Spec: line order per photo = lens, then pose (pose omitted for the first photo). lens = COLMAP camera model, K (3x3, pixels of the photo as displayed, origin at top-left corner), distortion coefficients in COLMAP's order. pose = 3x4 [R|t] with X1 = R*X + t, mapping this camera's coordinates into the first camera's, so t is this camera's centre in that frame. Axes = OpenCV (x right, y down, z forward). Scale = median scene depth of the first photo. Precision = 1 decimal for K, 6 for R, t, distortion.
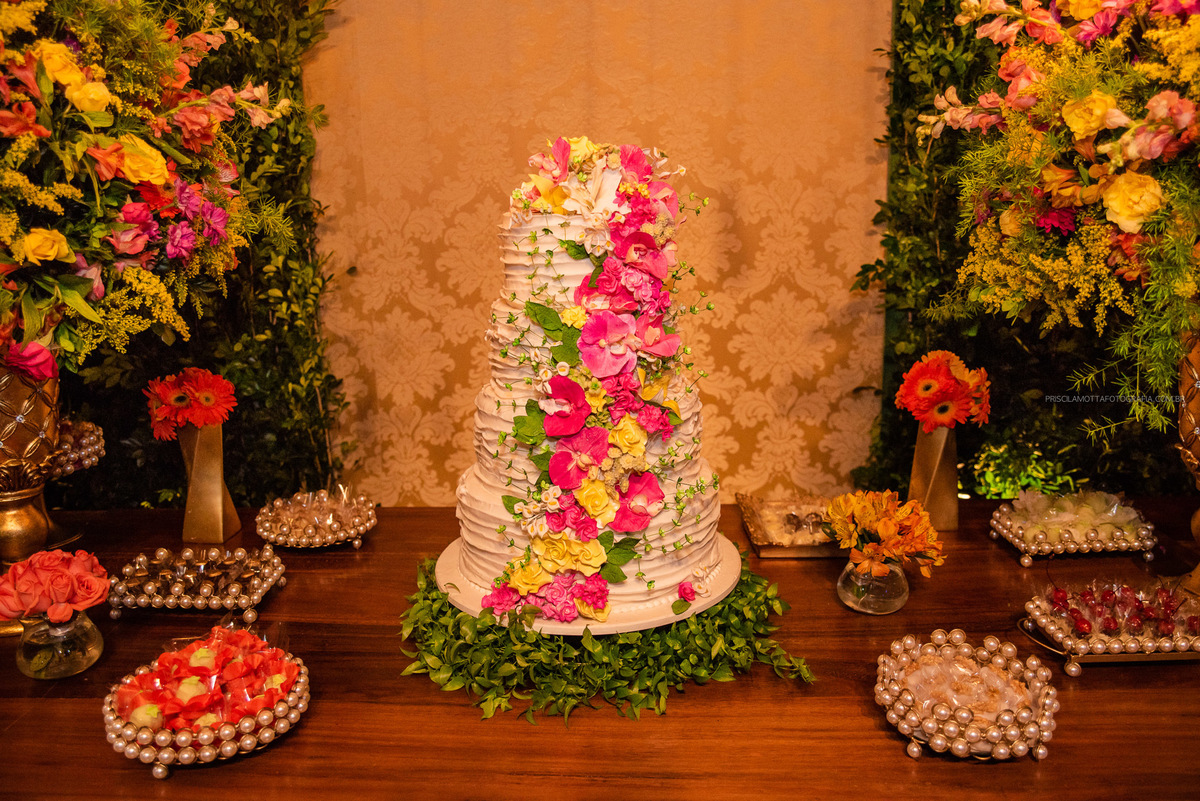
lens RADIAL K [[902.7, 0, 621.1], [0, 902.7, 365.0], [0, 0, 1]] dist [-0.108307, 0.078175]
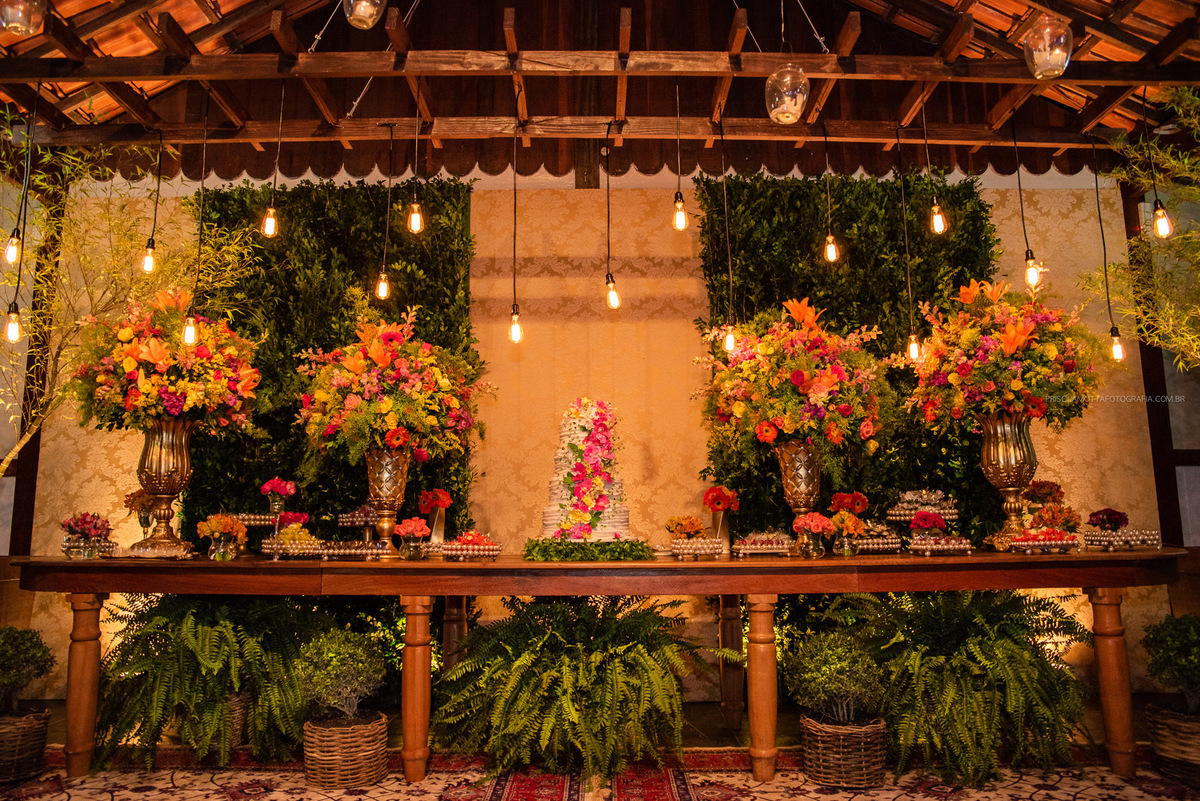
lens RADIAL K [[902.7, 0, 621.1], [0, 902.7, 365.0], [0, 0, 1]] dist [-0.108307, 0.078175]
pose [[0.999989, -0.001511, 0.004439, 0.077101], [0.003193, 0.912680, -0.408663, 1.029894], [-0.003434, 0.408672, 0.912675, -2.164071]]
